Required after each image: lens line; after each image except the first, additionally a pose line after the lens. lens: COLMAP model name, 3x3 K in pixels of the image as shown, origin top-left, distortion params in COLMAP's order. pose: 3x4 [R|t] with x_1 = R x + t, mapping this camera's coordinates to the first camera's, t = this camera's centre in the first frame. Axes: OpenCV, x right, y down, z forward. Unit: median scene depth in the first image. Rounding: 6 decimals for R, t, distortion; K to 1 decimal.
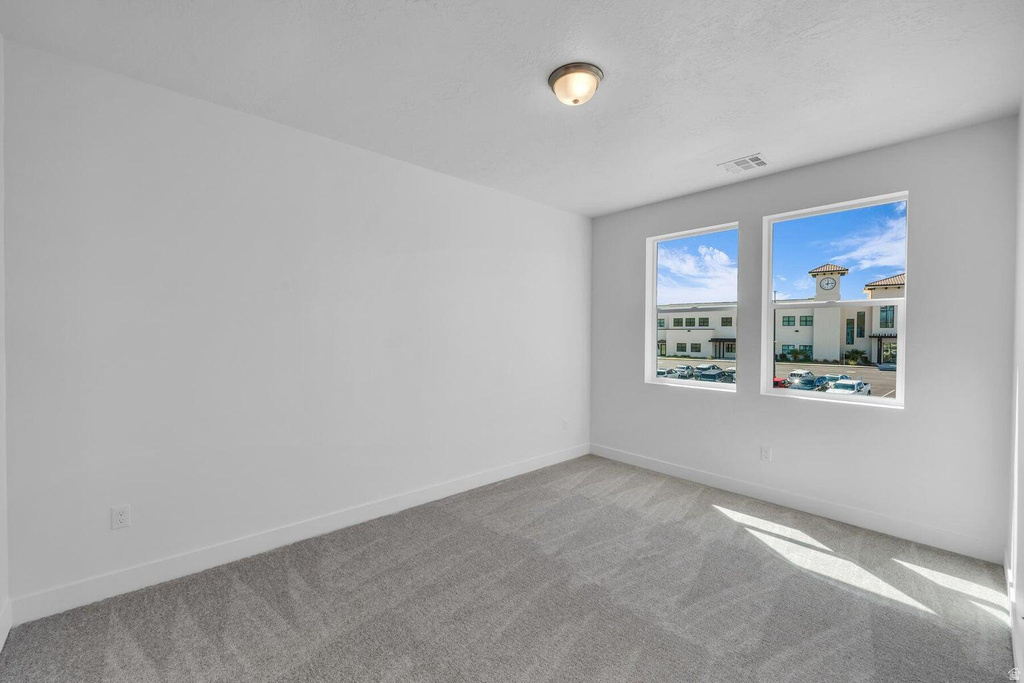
lens RADIAL K [[416.3, 0, 505.3], [0, 416.3, 339.8], [0, 0, 1]] dist [-0.001153, 0.000123]
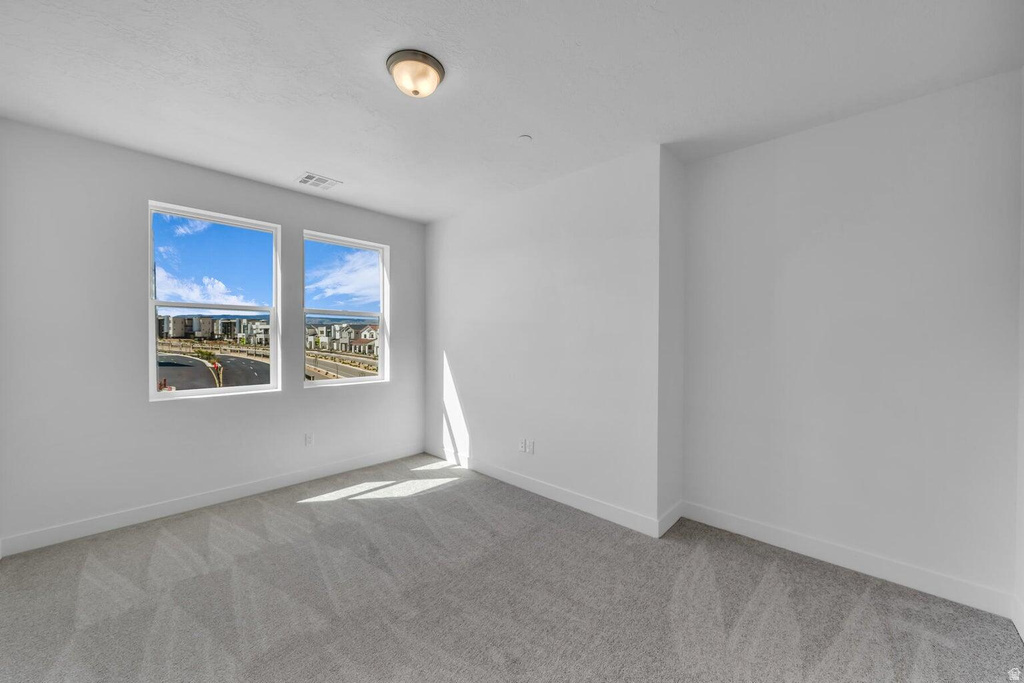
lens RADIAL K [[384.8, 0, 507.7], [0, 384.8, 340.2], [0, 0, 1]] dist [-0.001808, -0.000063]
pose [[-0.094405, -0.009440, 0.995489, -0.532822], [0.007788, 0.999917, 0.010220, -0.005354], [-0.995503, 0.008718, -0.094324, 0.633466]]
